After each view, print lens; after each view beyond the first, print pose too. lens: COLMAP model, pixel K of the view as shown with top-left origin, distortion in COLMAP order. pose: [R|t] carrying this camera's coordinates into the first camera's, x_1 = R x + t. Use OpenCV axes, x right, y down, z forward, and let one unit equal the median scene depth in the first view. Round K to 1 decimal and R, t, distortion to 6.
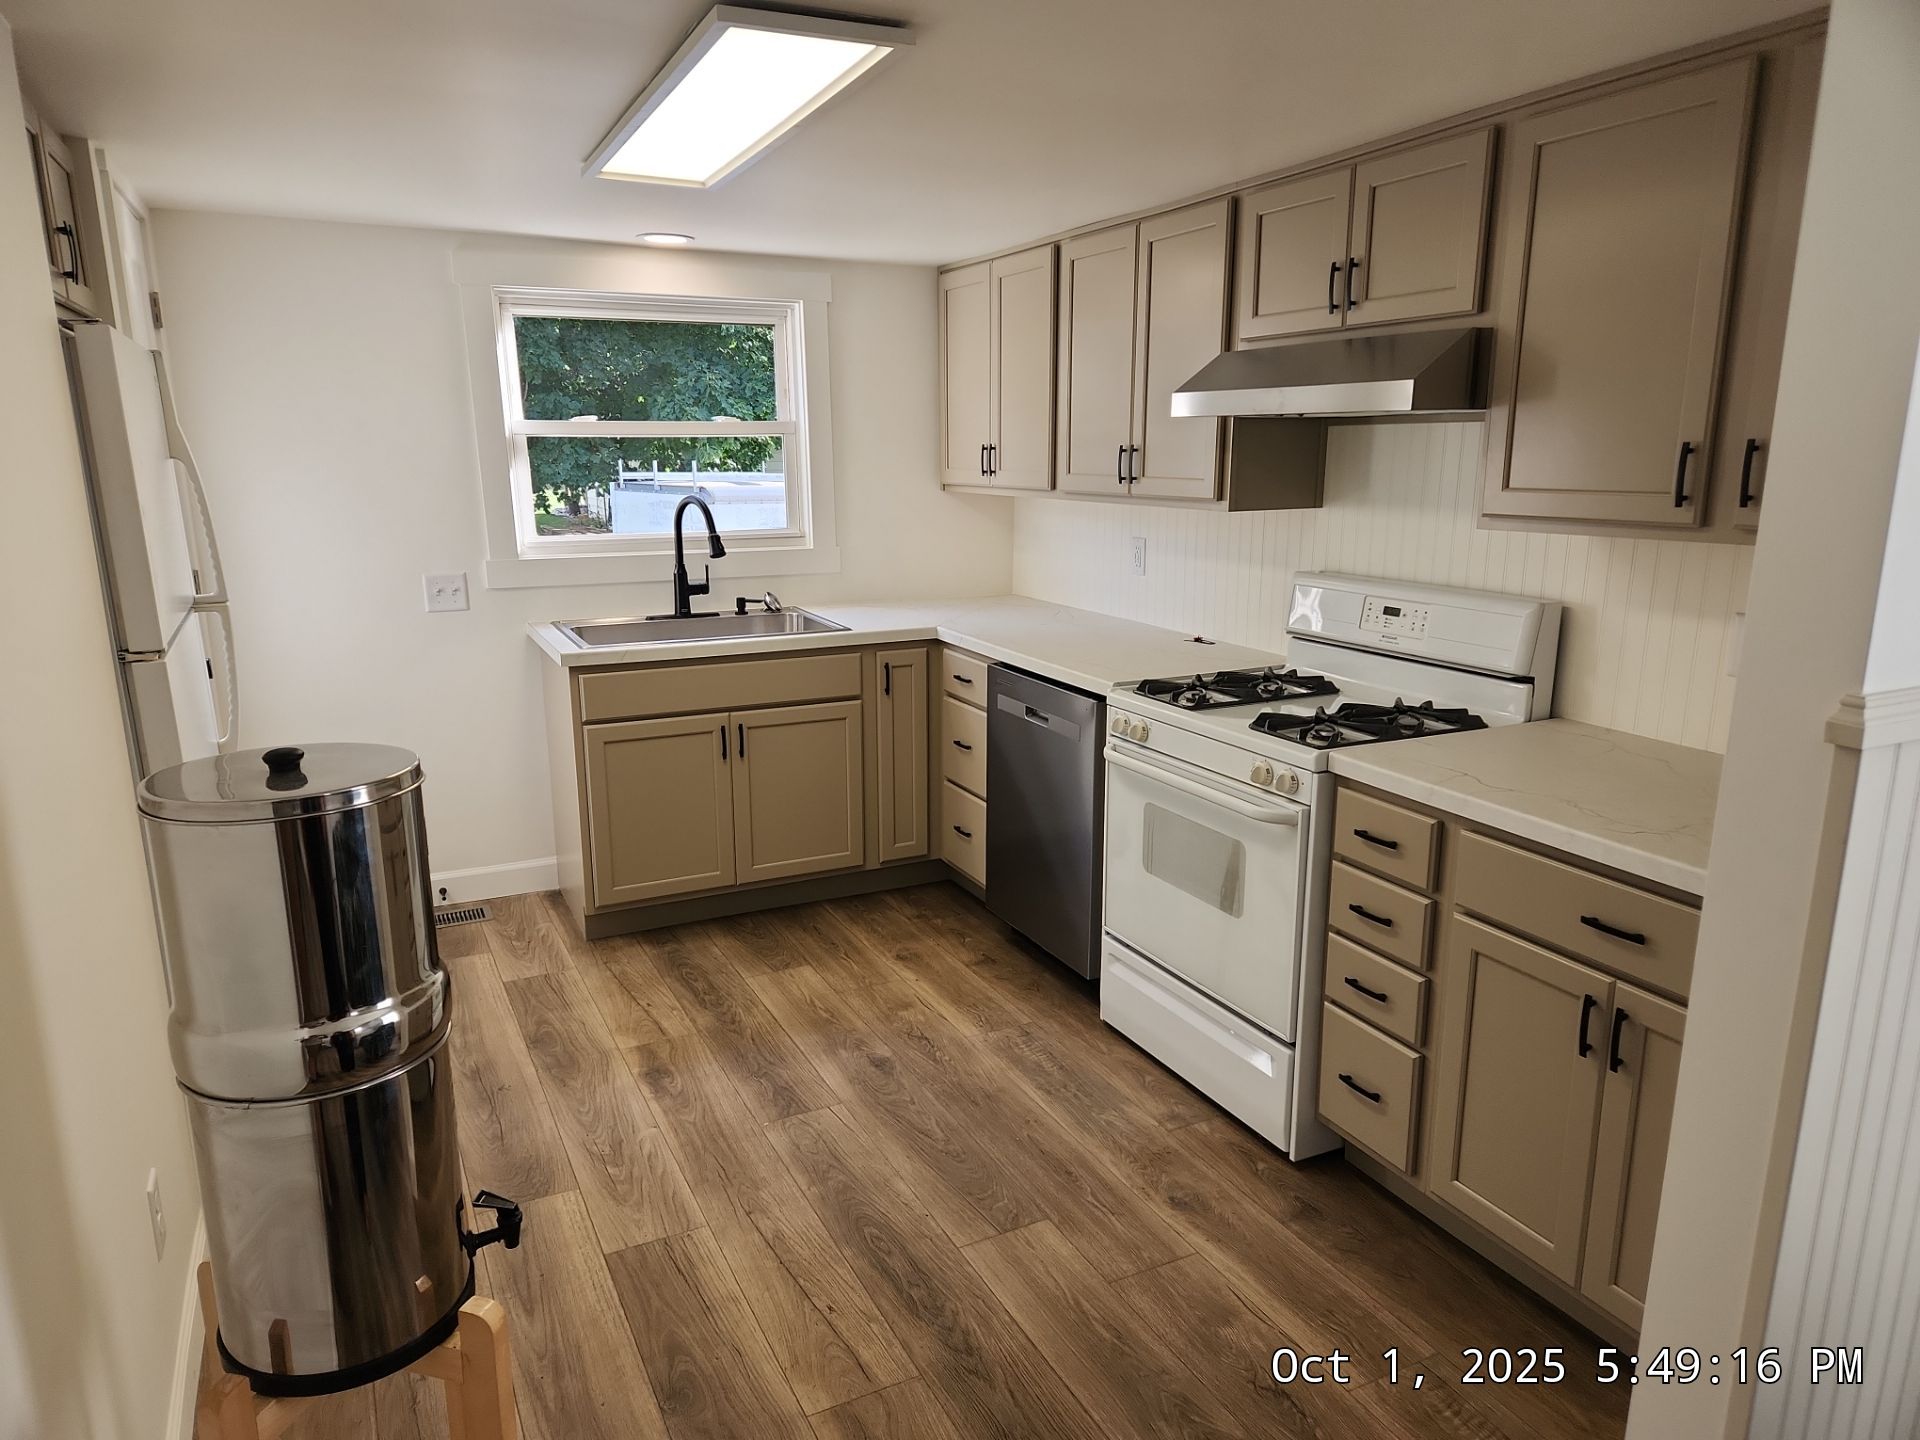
lens RADIAL K [[1265.9, 0, 960.0], [0, 1265.9, 720.0], [0, 0, 1]] dist [0.082143, -0.069241]
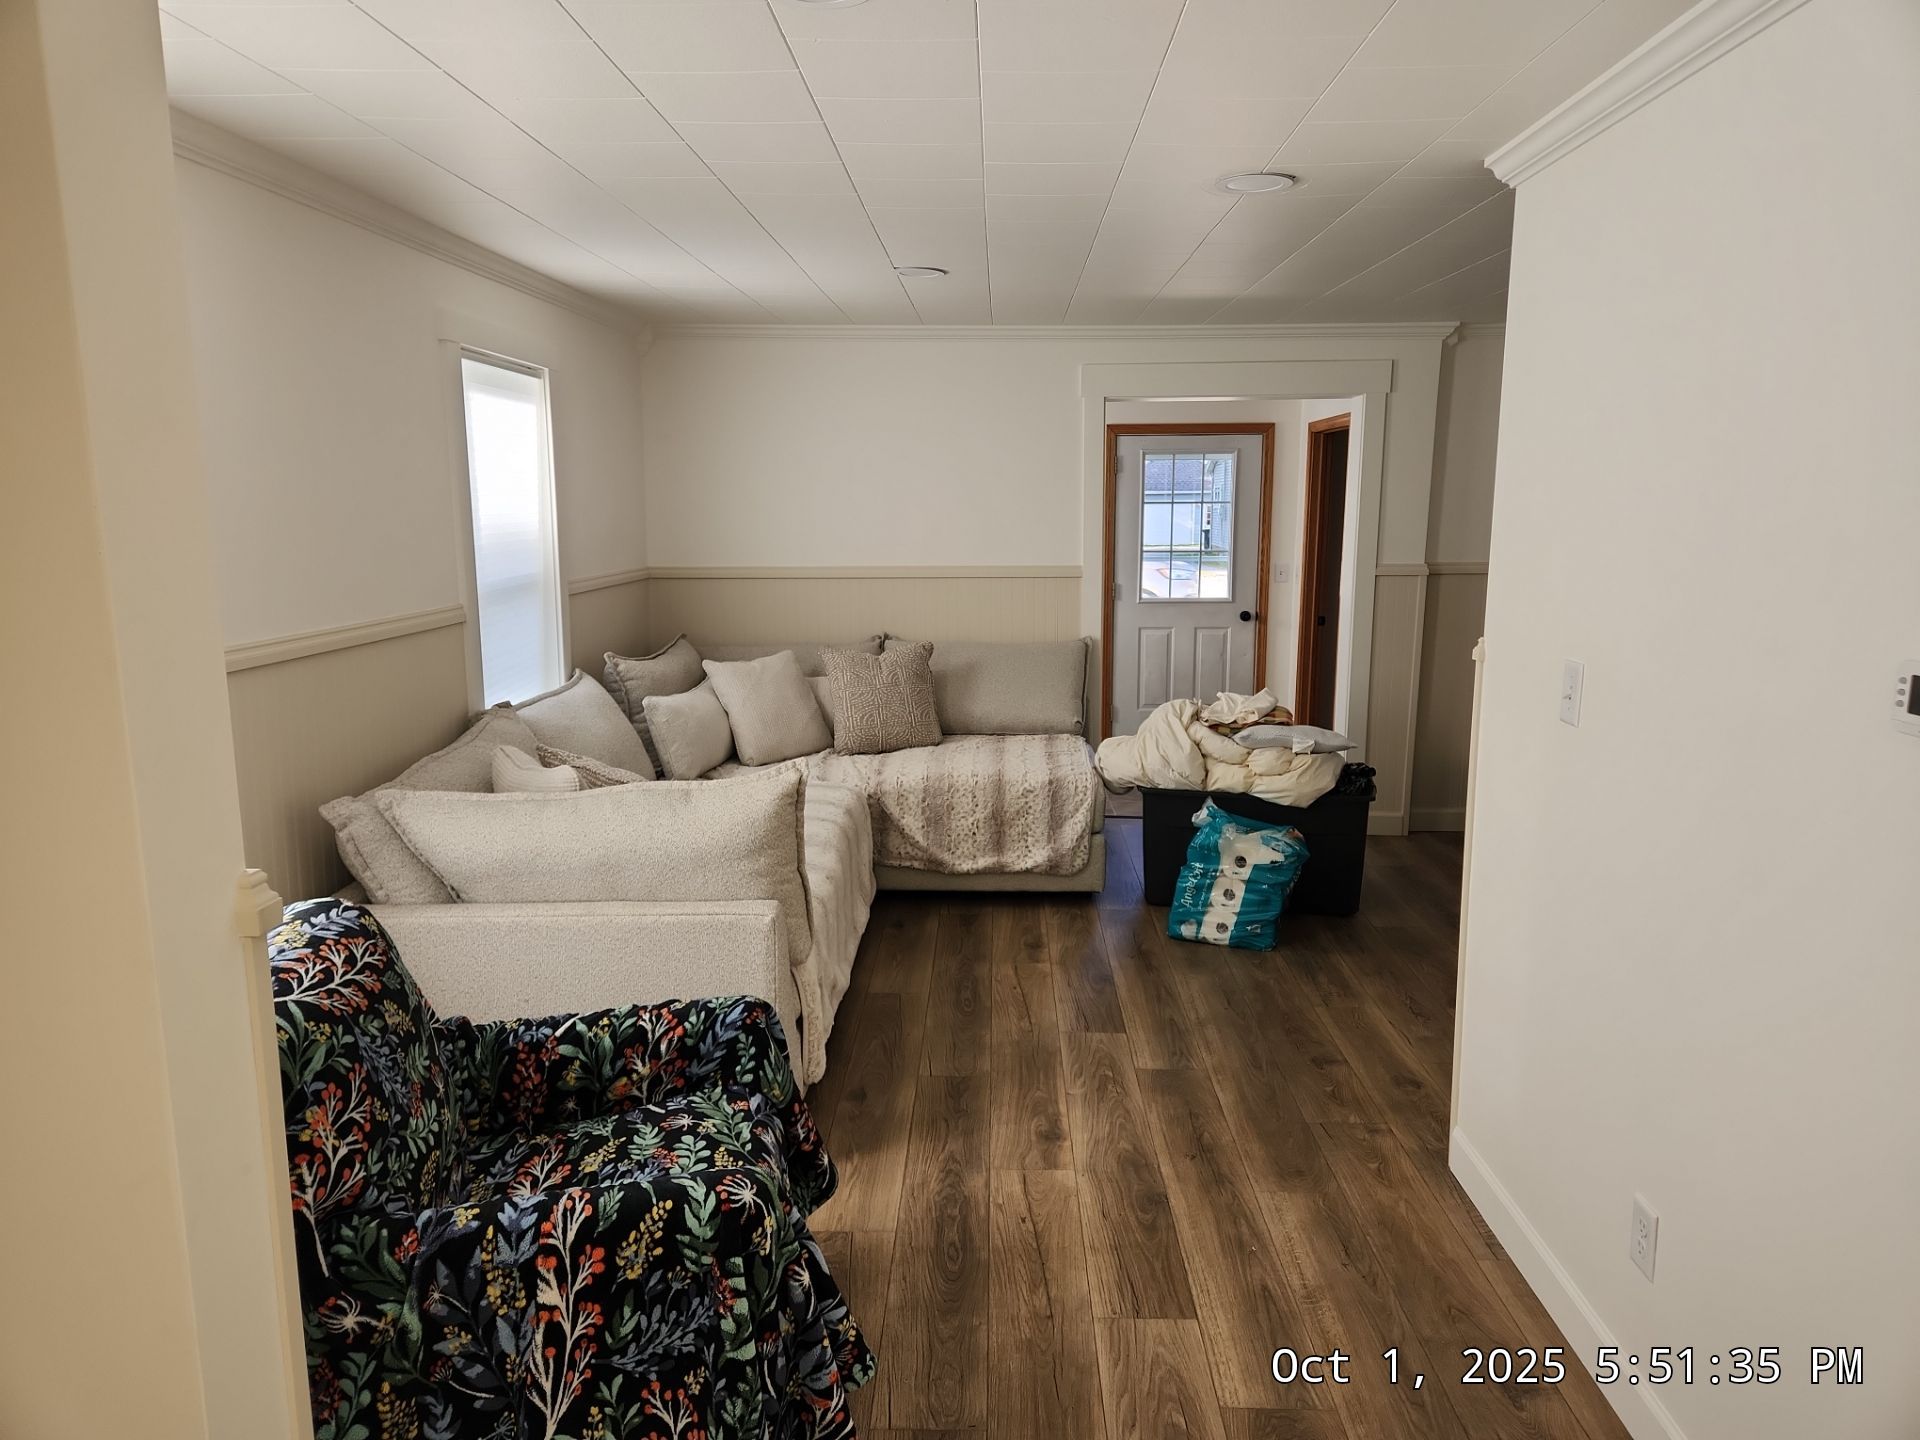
lens RADIAL K [[1265.9, 0, 960.0], [0, 1265.9, 720.0], [0, 0, 1]] dist [0.082143, -0.069241]
pose [[-0.877066, -0.067816, 0.475559, -0.410579], [0.122741, 0.925485, 0.358346, -0.263610], [-0.464424, 0.372664, -0.803388, 1.112054]]
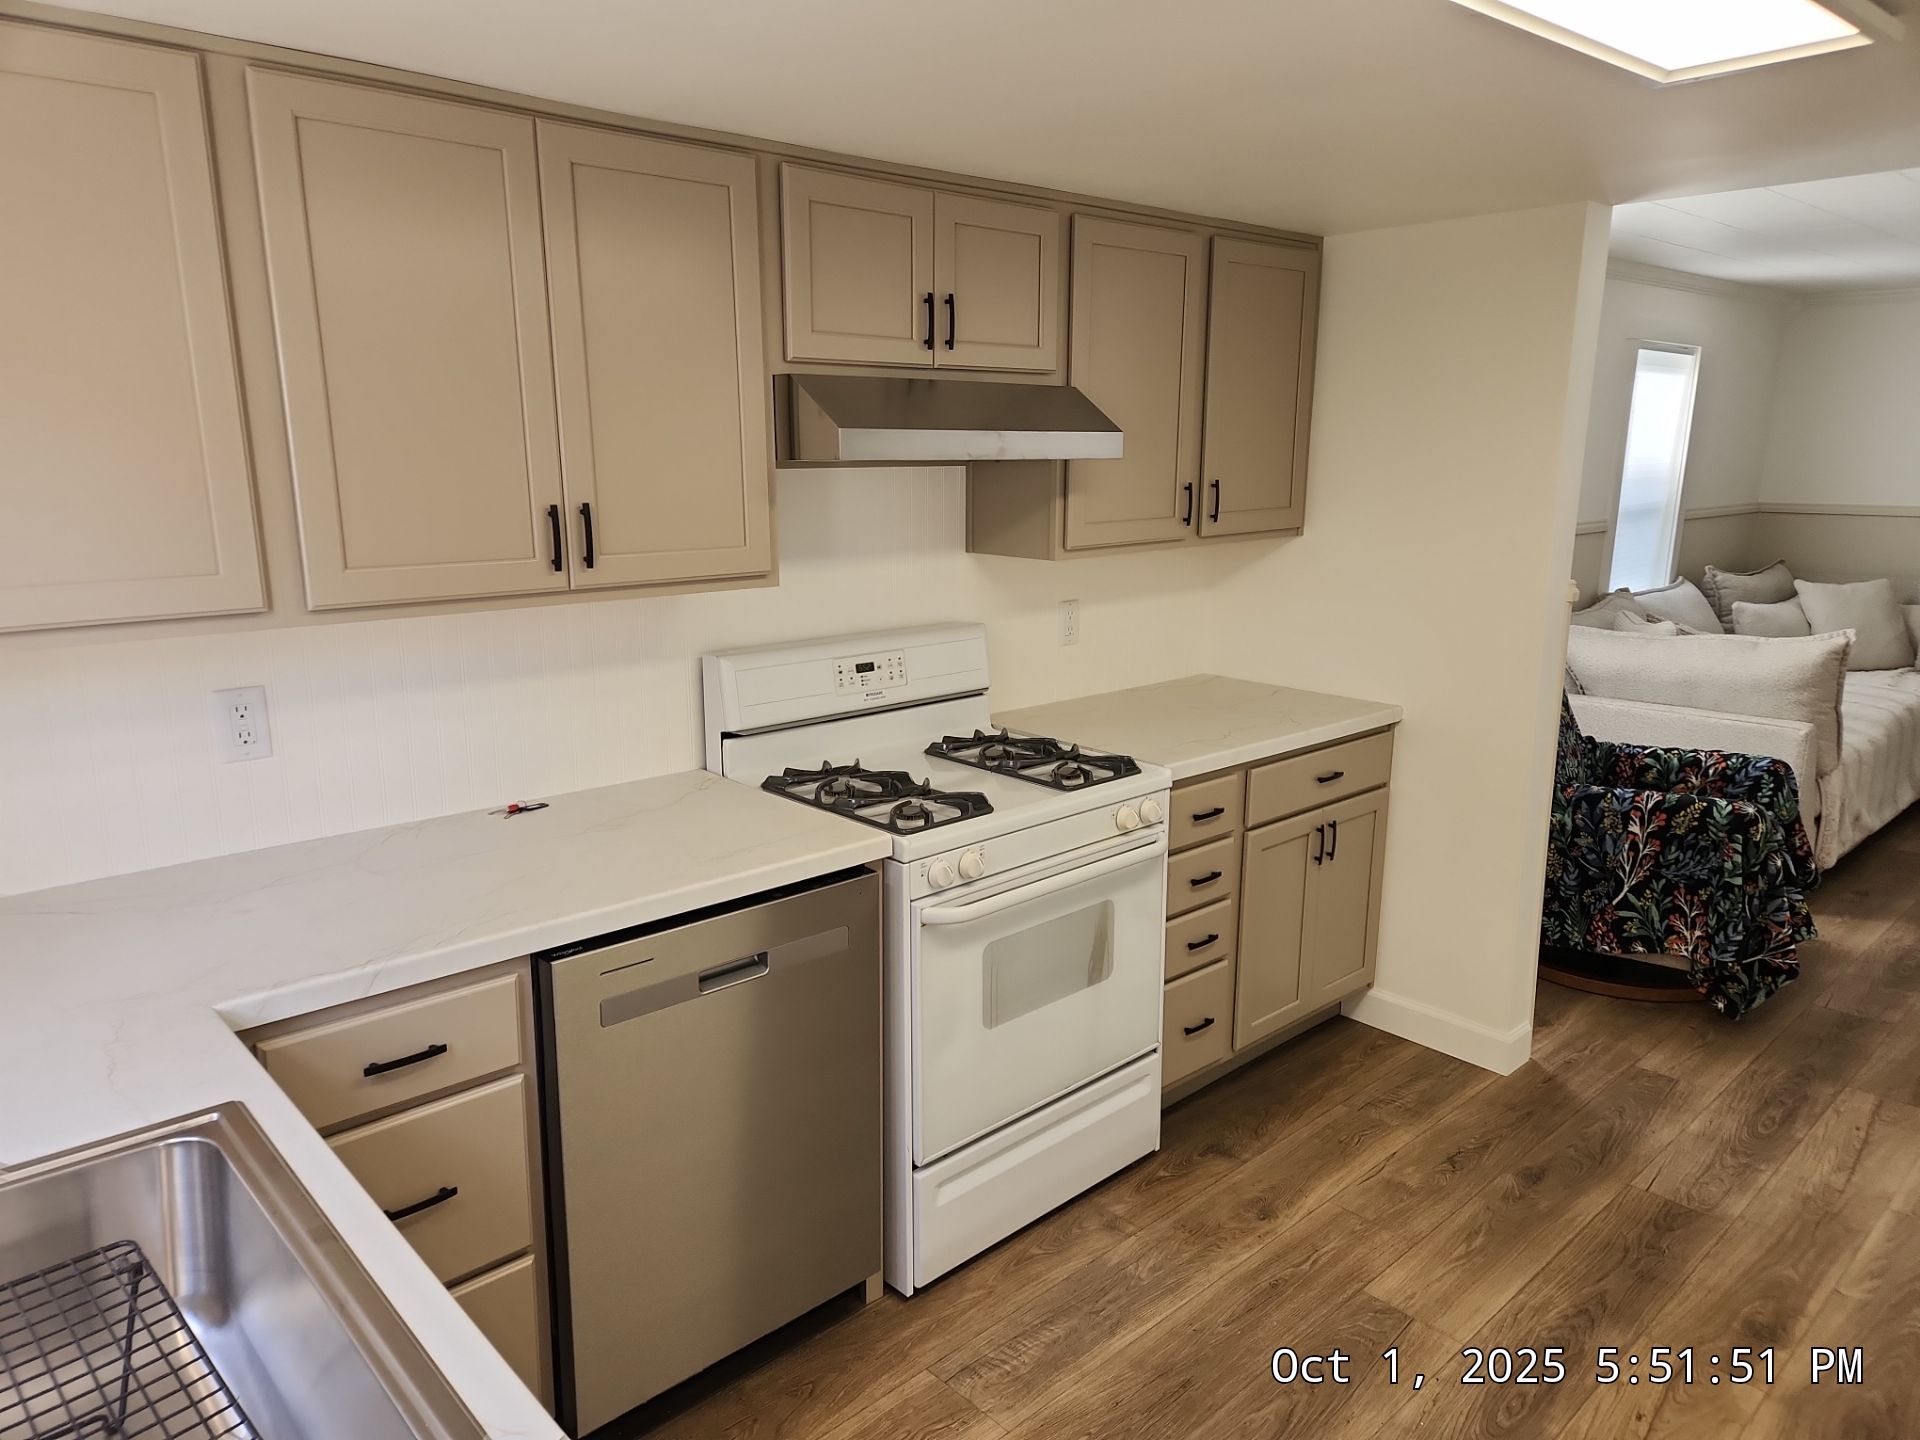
lens RADIAL K [[1265.9, 0, 960.0], [0, 1265.9, 720.0], [0, 0, 1]] dist [0.082143, -0.069241]
pose [[-0.274797, -0.190776, 0.942386, -0.688299], [0.221302, 0.941255, 0.255078, -0.329745], [-0.935688, 0.278646, -0.216435, 1.397246]]
